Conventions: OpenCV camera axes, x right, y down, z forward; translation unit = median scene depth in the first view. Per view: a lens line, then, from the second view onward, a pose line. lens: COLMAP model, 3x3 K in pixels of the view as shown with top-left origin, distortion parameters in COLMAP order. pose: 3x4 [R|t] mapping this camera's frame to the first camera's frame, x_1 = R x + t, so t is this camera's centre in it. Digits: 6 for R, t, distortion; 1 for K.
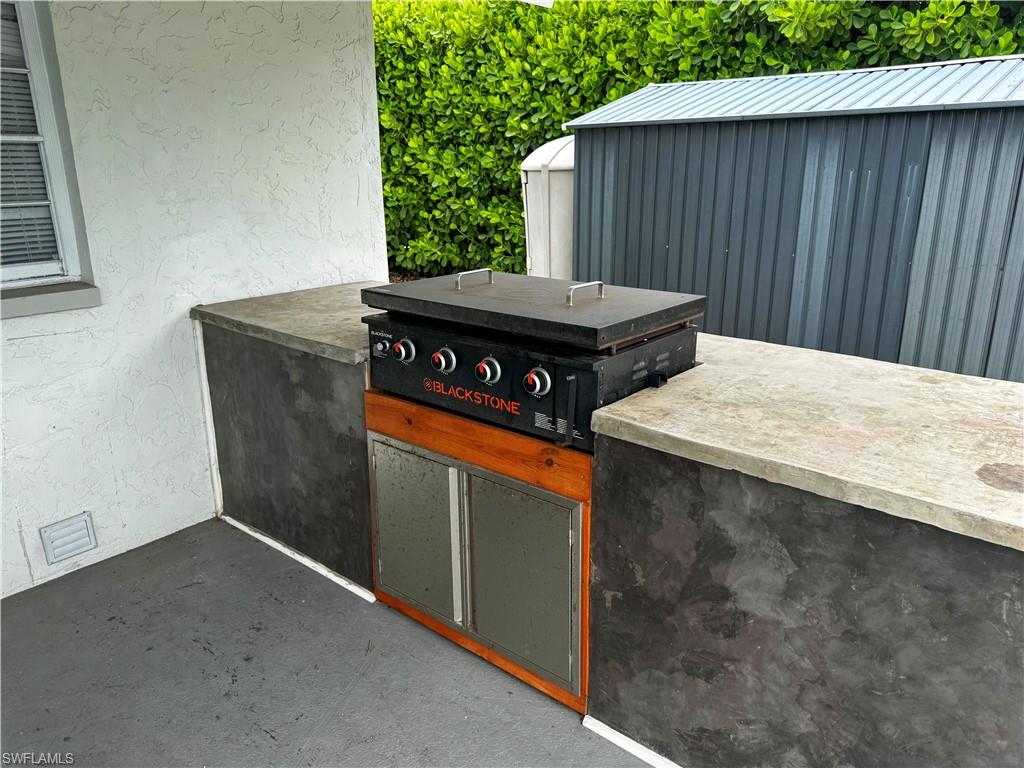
lens RADIAL K [[722.5, 0, 512.0], [0, 722.5, 384.0], [0, 0, 1]] dist [0.040705, -0.071280]
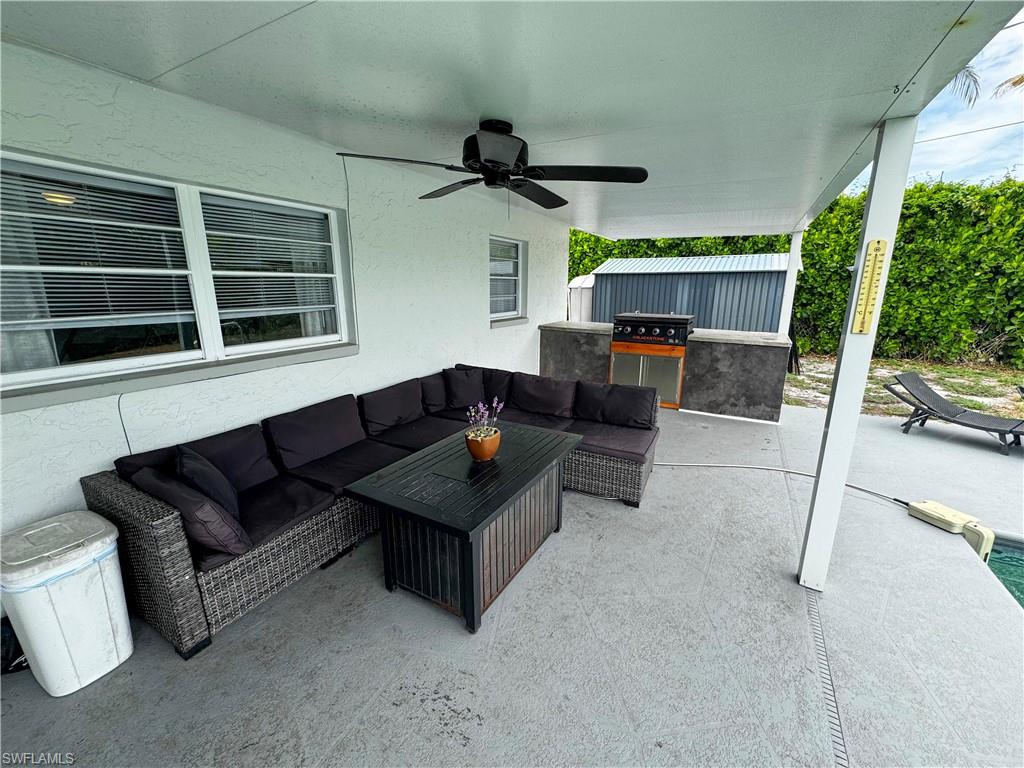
lens RADIAL K [[410.1, 0, 511.9], [0, 410.1, 372.8], [0, 0, 1]] dist [0.000549, 0.000008]
pose [[0.982186, -0.026679, 0.186008, -1.363527], [0.041770, 0.996102, -0.077690, 0.389909], [-0.183210, 0.084076, 0.979472, -1.285789]]
